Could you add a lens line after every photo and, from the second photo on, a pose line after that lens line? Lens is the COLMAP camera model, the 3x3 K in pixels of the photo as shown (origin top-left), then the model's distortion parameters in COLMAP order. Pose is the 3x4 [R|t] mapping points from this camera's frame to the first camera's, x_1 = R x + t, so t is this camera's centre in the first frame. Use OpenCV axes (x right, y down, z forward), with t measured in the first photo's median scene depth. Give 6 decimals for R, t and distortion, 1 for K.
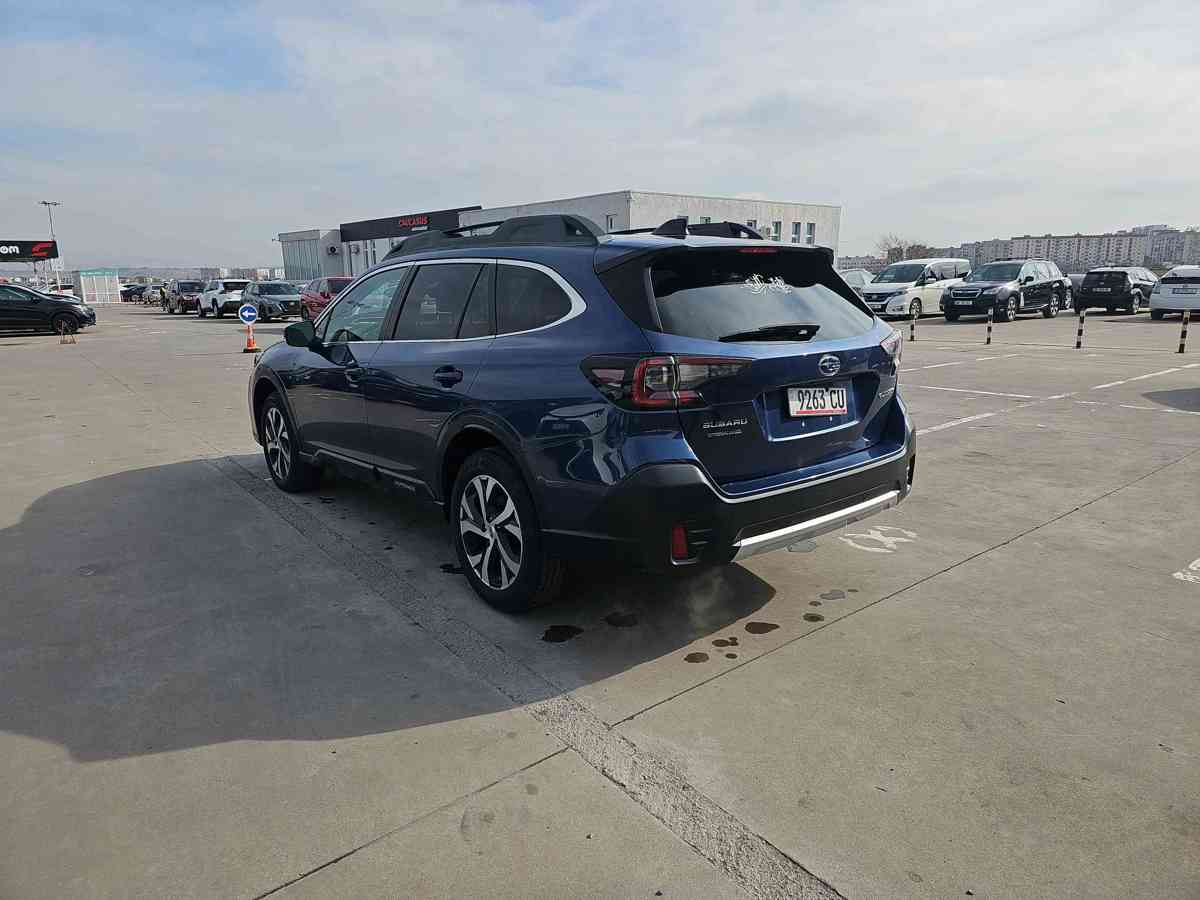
lens RADIAL K [[767.9, 0, 602.2], [0, 767.9, 443.7], [0, 0, 1]] dist [0.078808, -0.076052]
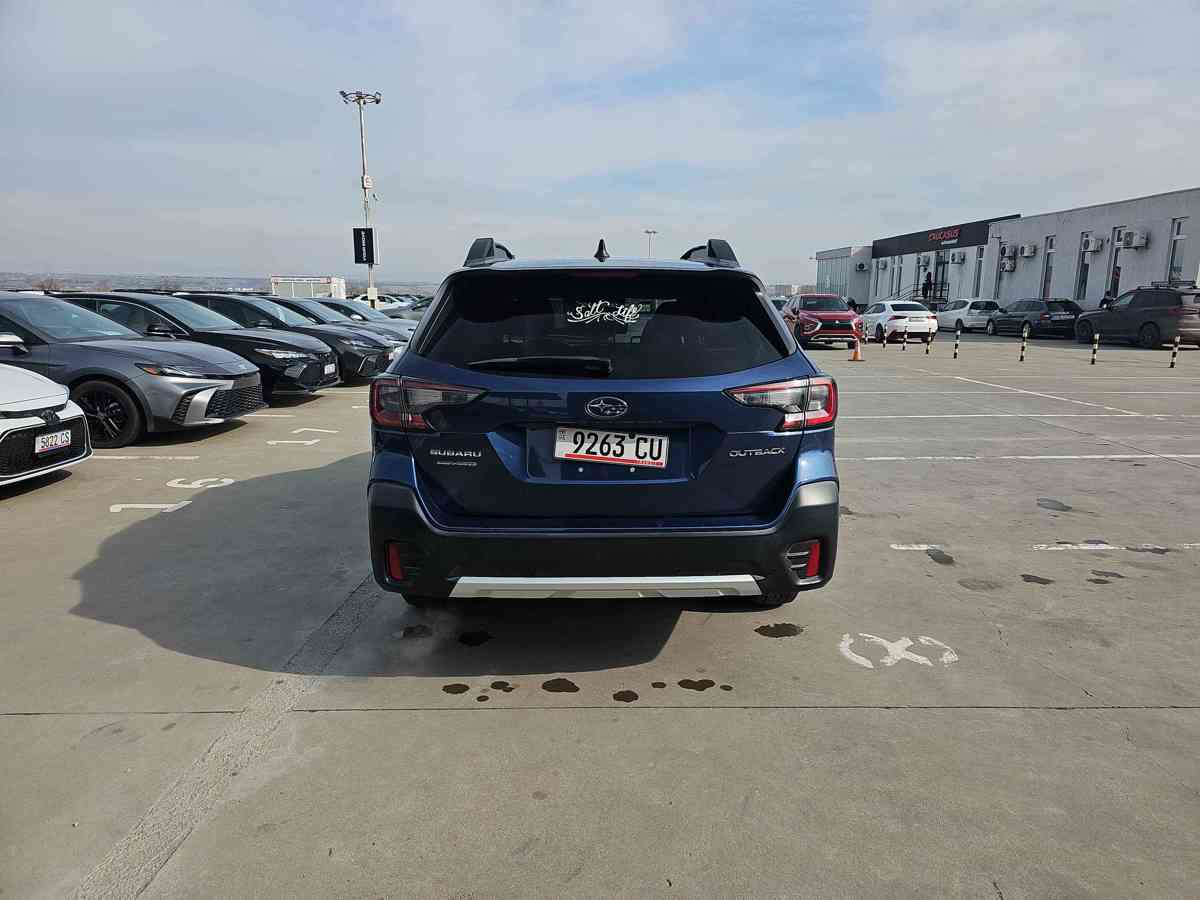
lens RADIAL K [[770.7, 0, 596.2], [0, 770.7, 449.7], [0, 0, 1]] dist [0.069440, -0.062680]
pose [[0.794442, 0.134945, -0.592159, 0.762802], [-0.142799, 0.989173, 0.033841, -0.077148], [0.590314, 0.057675, 0.805110, 0.279538]]
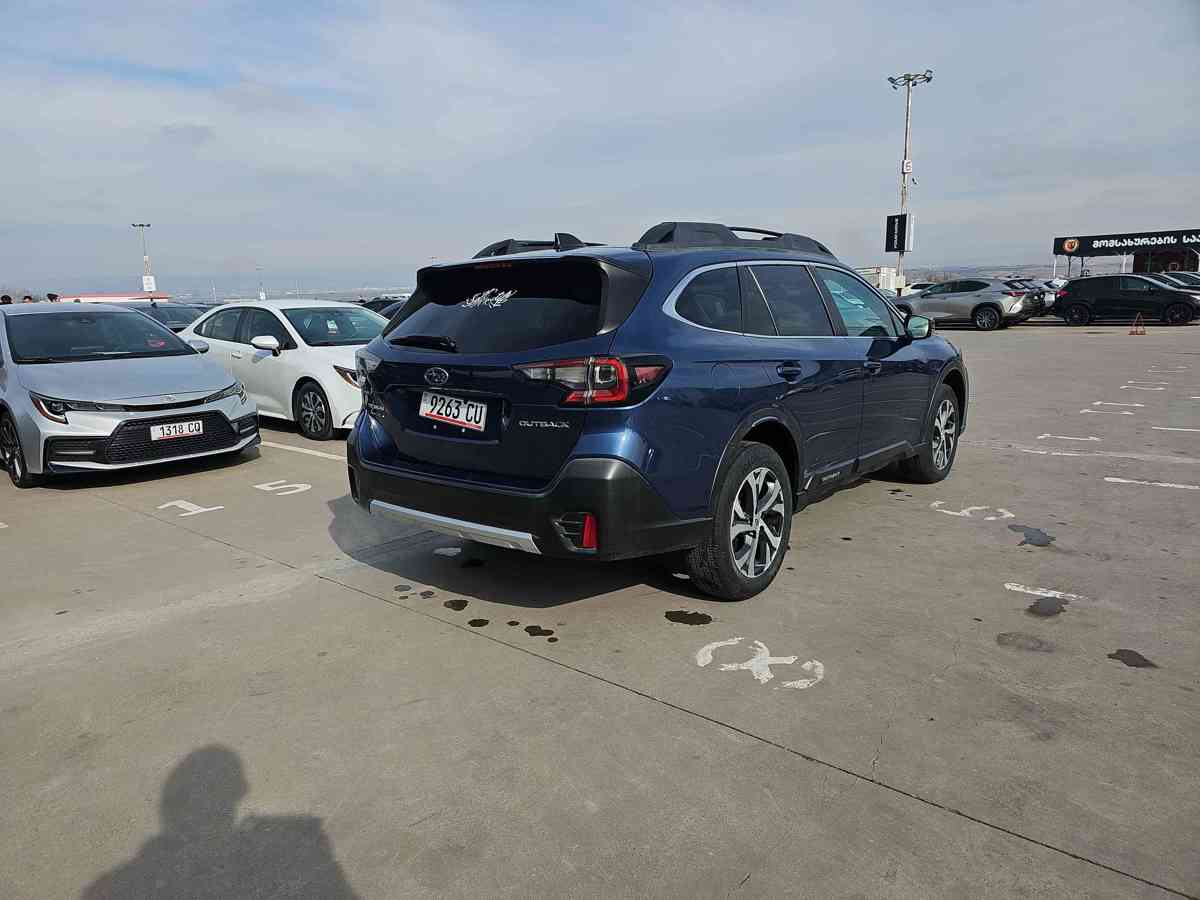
lens RADIAL K [[770.7, 0, 596.2], [0, 770.7, 449.7], [0, 0, 1]] dist [0.069440, -0.062680]
pose [[0.208639, 0.197863, -0.957768, 1.311482], [-0.177074, 0.970777, 0.161977, -0.203564], [0.961829, 0.135802, 0.237578, 0.920403]]
